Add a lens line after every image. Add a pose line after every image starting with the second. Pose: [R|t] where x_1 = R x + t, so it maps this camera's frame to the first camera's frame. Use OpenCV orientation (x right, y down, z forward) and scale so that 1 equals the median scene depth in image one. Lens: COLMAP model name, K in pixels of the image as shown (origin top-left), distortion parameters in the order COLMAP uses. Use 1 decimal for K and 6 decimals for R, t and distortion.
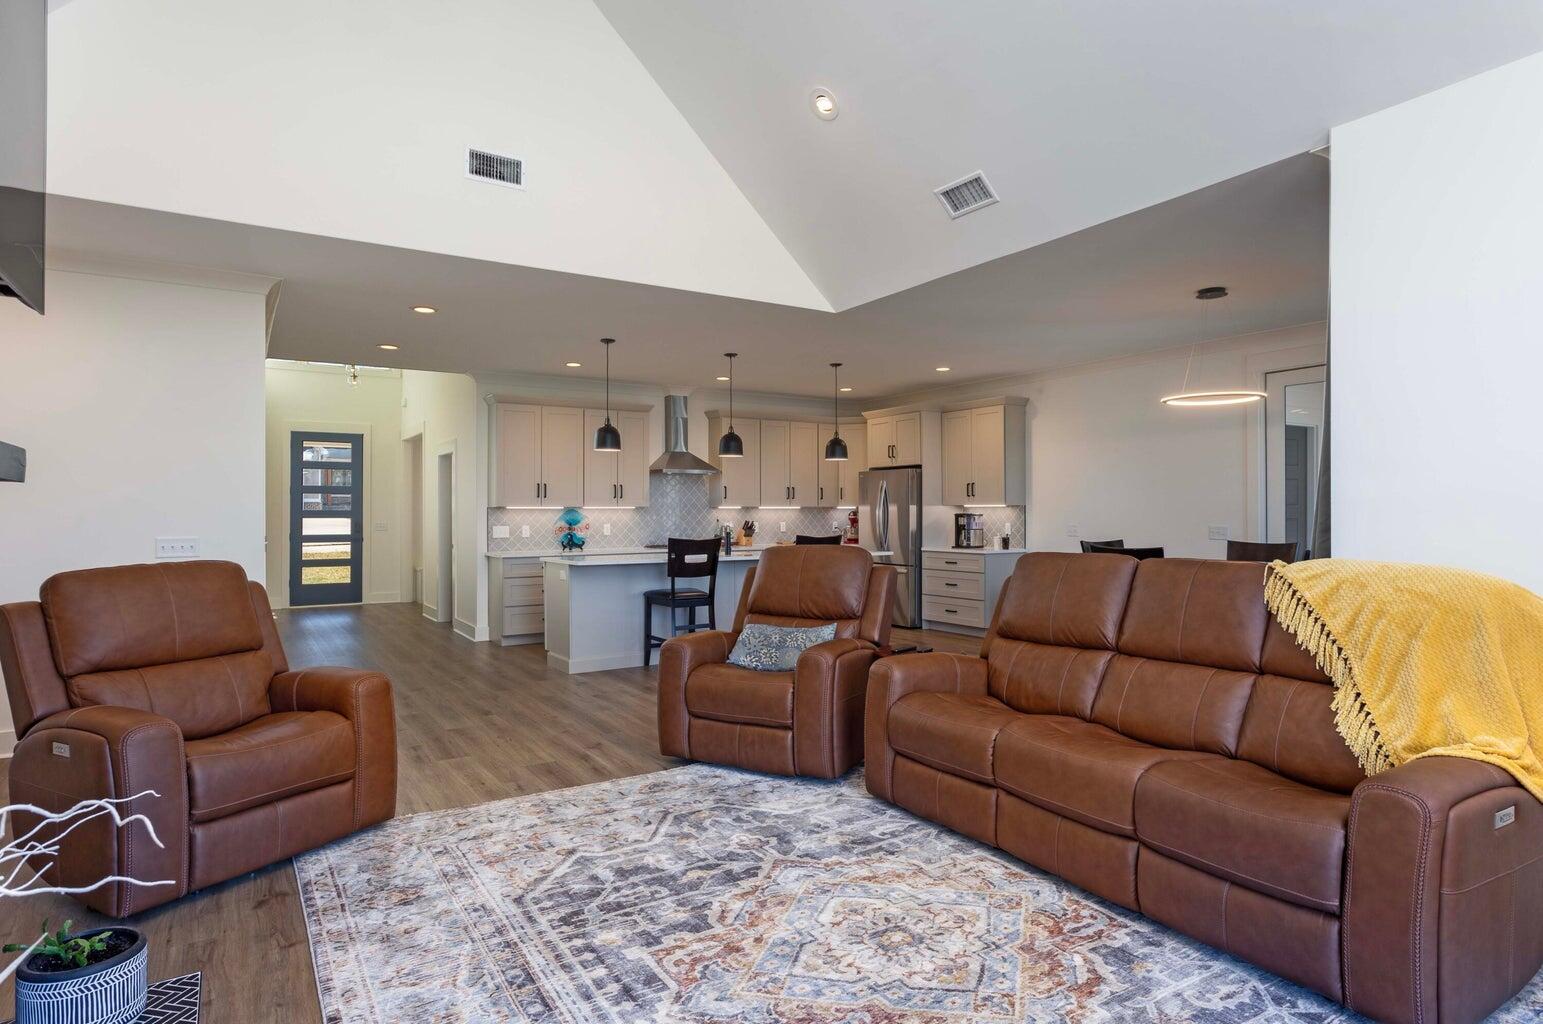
lens RADIAL K [[856.1, 0, 771.5], [0, 856.1, 512.0], [0, 0, 1]] dist [0.004225, 0.000763]
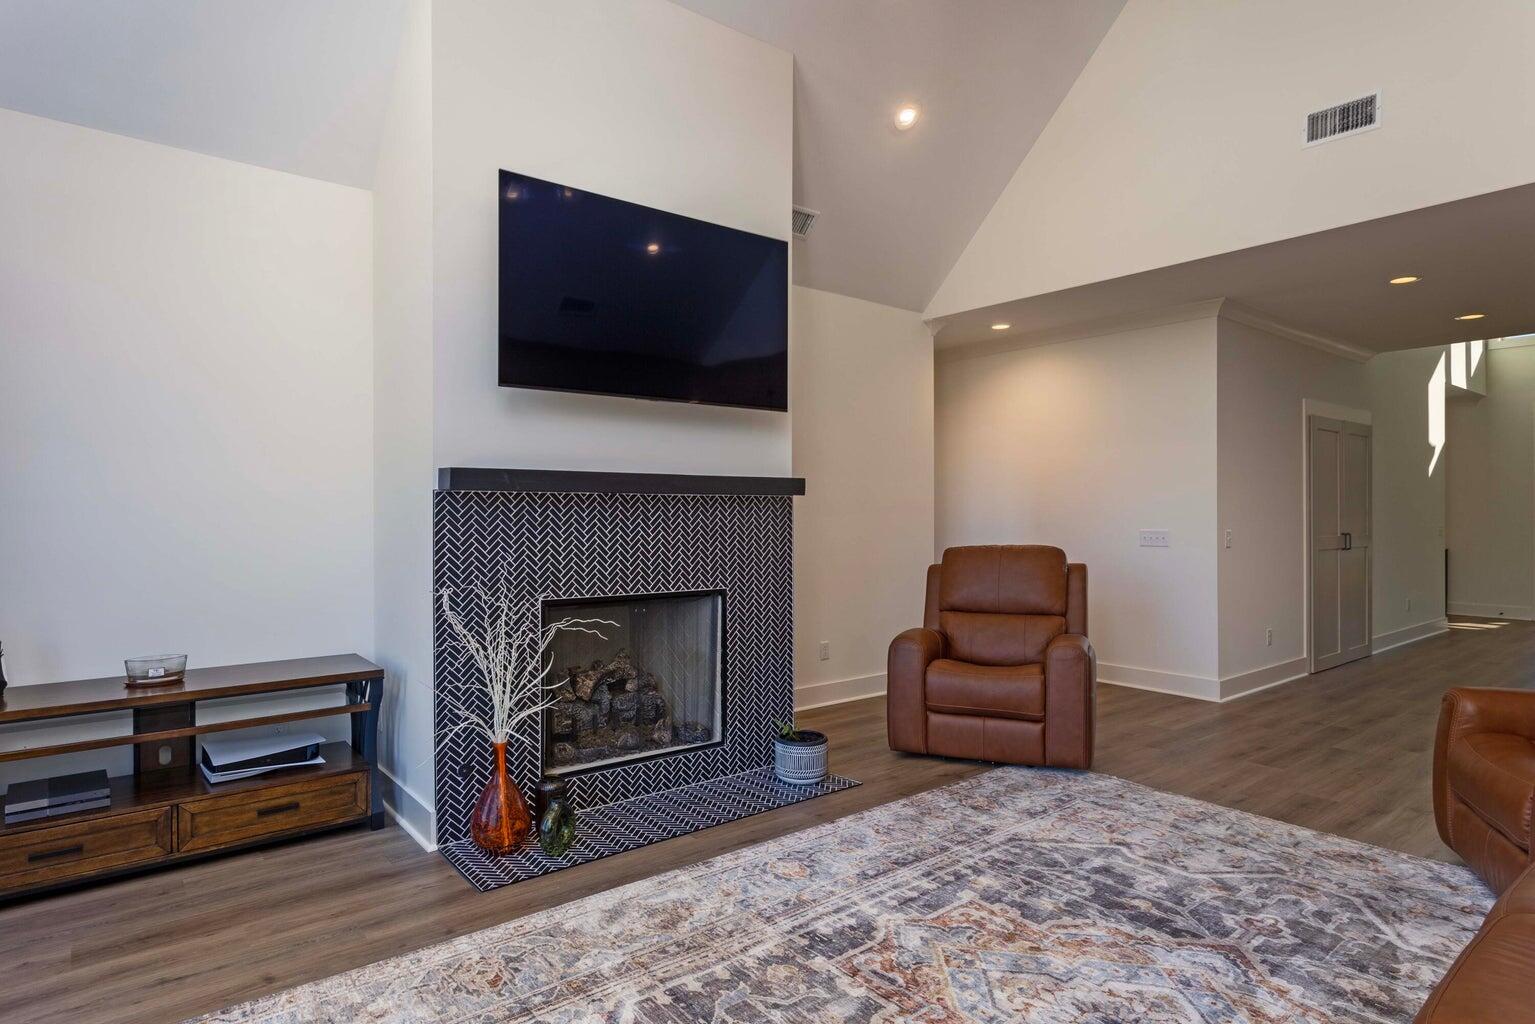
lens RADIAL K [[851.6, 0, 767.5], [0, 851.6, 512.0], [0, 0, 1]] dist [0.004225, 0.000763]
pose [[0.115280, 0.002764, -0.993329, 1.015307], [0.001002, 0.999995, 0.002899, -0.002361], [0.993333, -0.001330, 0.115277, 0.649440]]
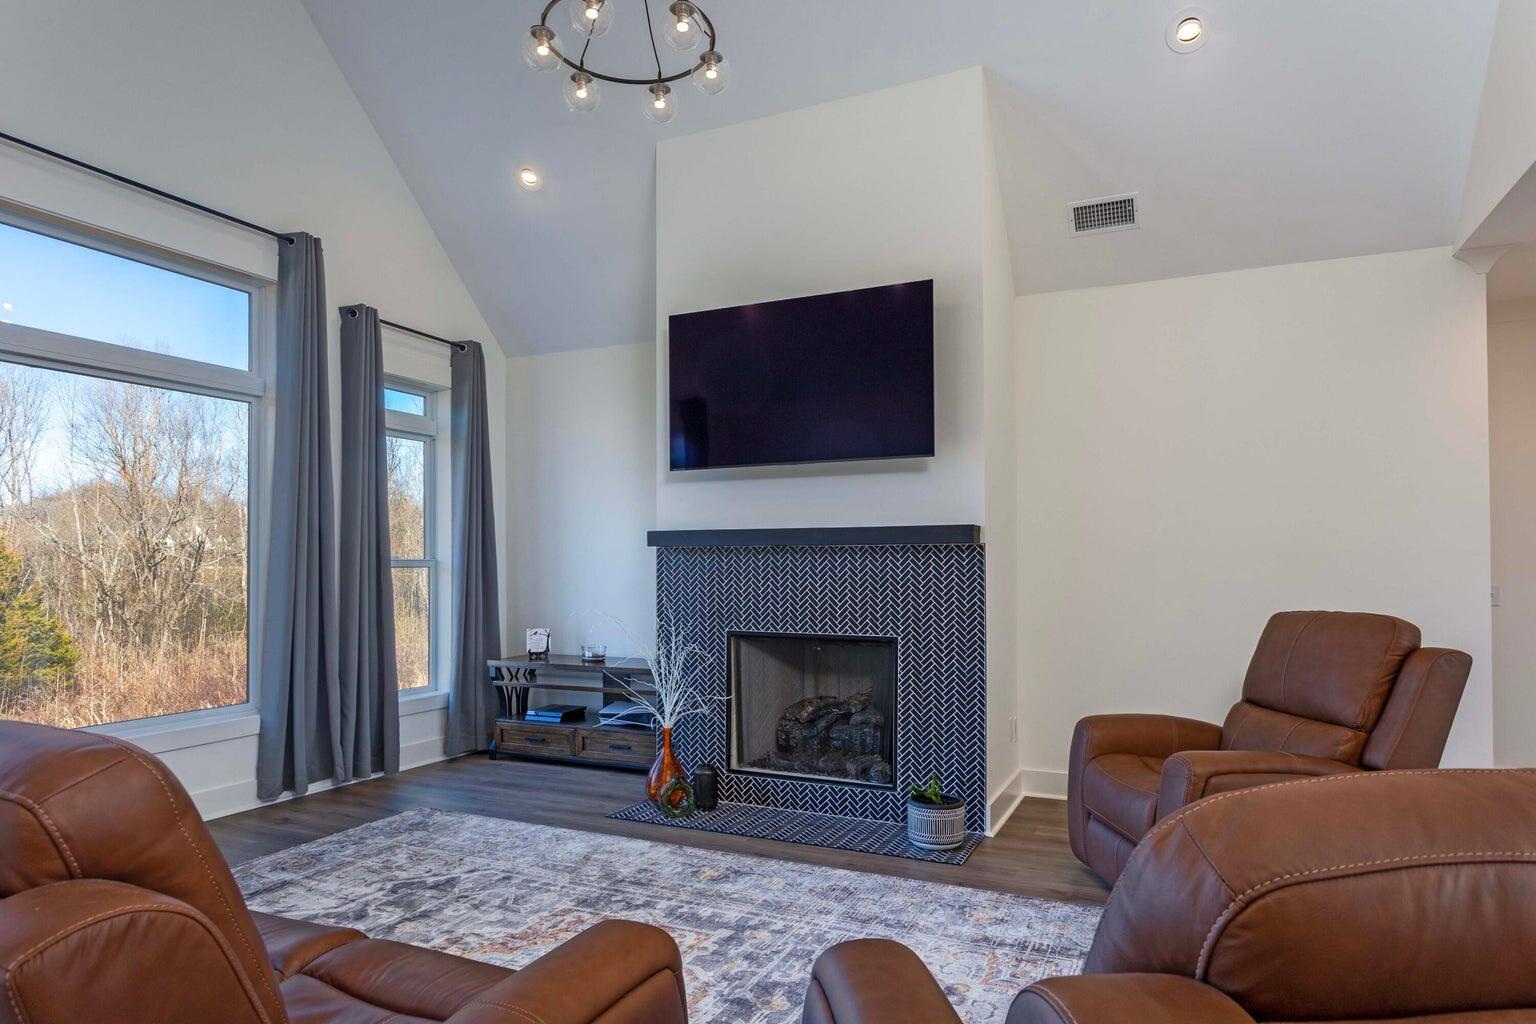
lens RADIAL K [[910.5, 0, 770.0], [0, 910.5, 547.7], [0, 0, 1]] dist [0.000538, 0.000415]
pose [[-0.840346, -0.006366, -0.542013, 0.505541], [0.004340, 0.999820, -0.018472, 0.008529], [0.542033, -0.017875, -0.840167, 2.259557]]
